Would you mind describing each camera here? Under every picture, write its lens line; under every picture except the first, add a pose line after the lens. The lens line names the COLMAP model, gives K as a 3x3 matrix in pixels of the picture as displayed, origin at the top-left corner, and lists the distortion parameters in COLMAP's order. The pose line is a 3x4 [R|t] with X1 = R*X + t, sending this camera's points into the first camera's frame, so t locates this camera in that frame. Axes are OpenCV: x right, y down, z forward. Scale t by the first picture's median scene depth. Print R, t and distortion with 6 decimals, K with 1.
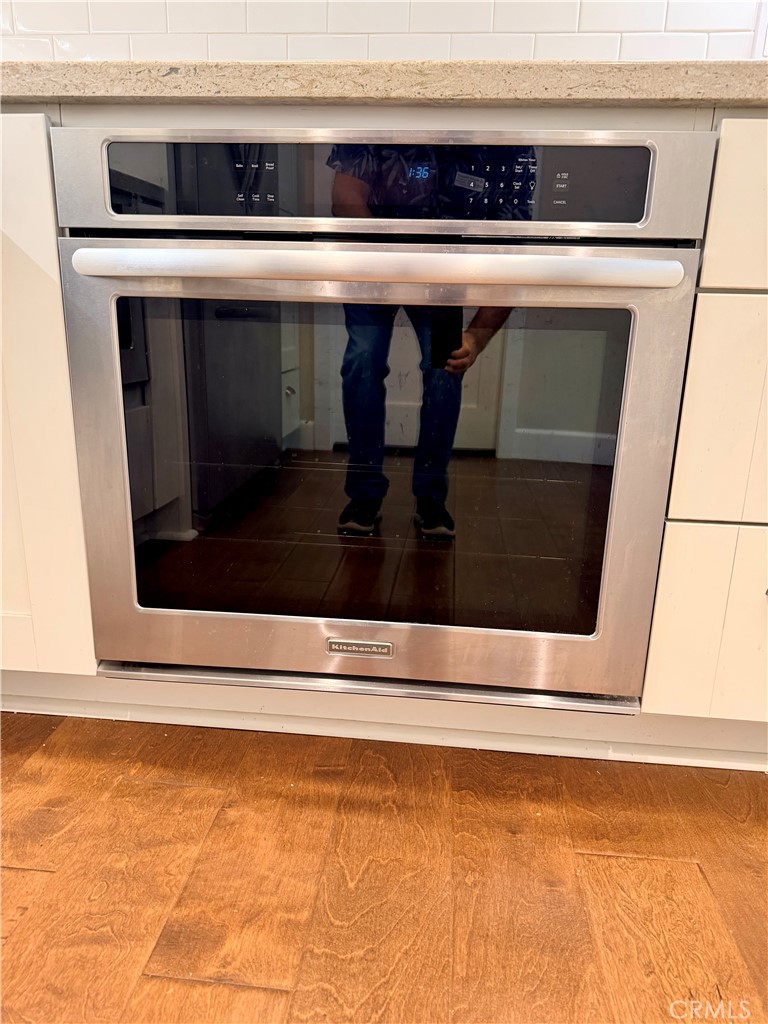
lens RADIAL K [[704.3, 0, 381.6], [0, 704.3, 498.4], [0, 0, 1]] dist [0.058901, -0.096689]
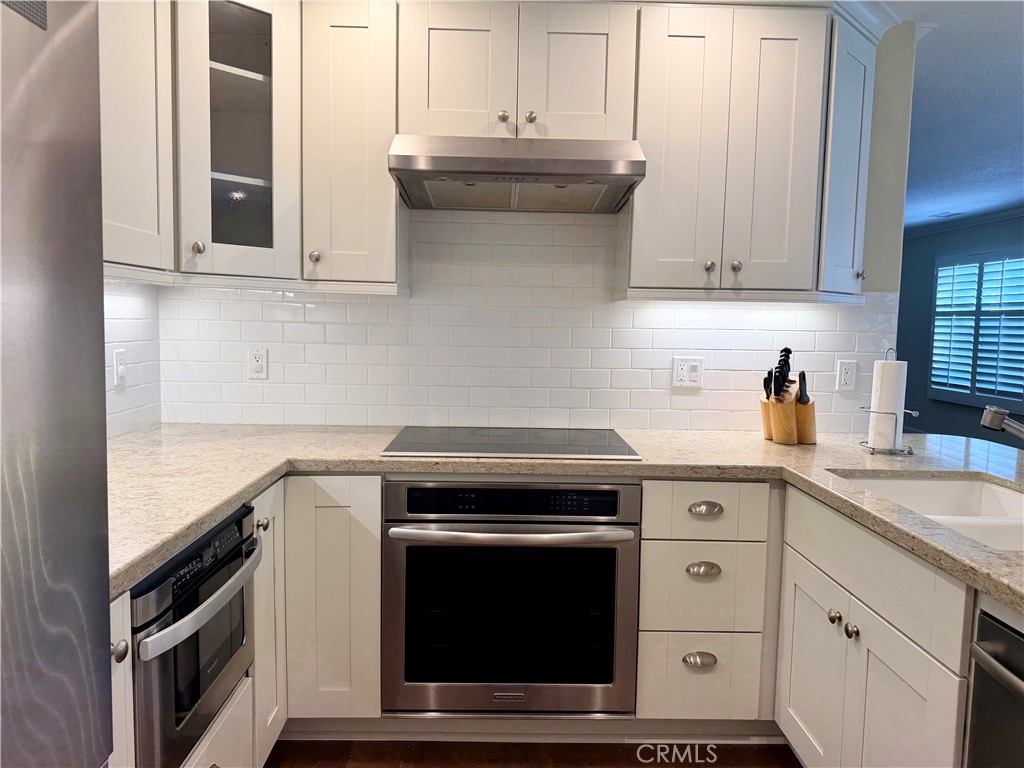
lens RADIAL K [[704.3, 0, 518.8], [0, 704.3, 385.8], [0, 0, 1]] dist [0.058901, -0.096689]
pose [[0.993553, -0.015707, 0.112273, -0.249559], [0.035274, 0.984028, -0.174486, -0.376391], [-0.107740, 0.177321, 0.978238, -1.427893]]
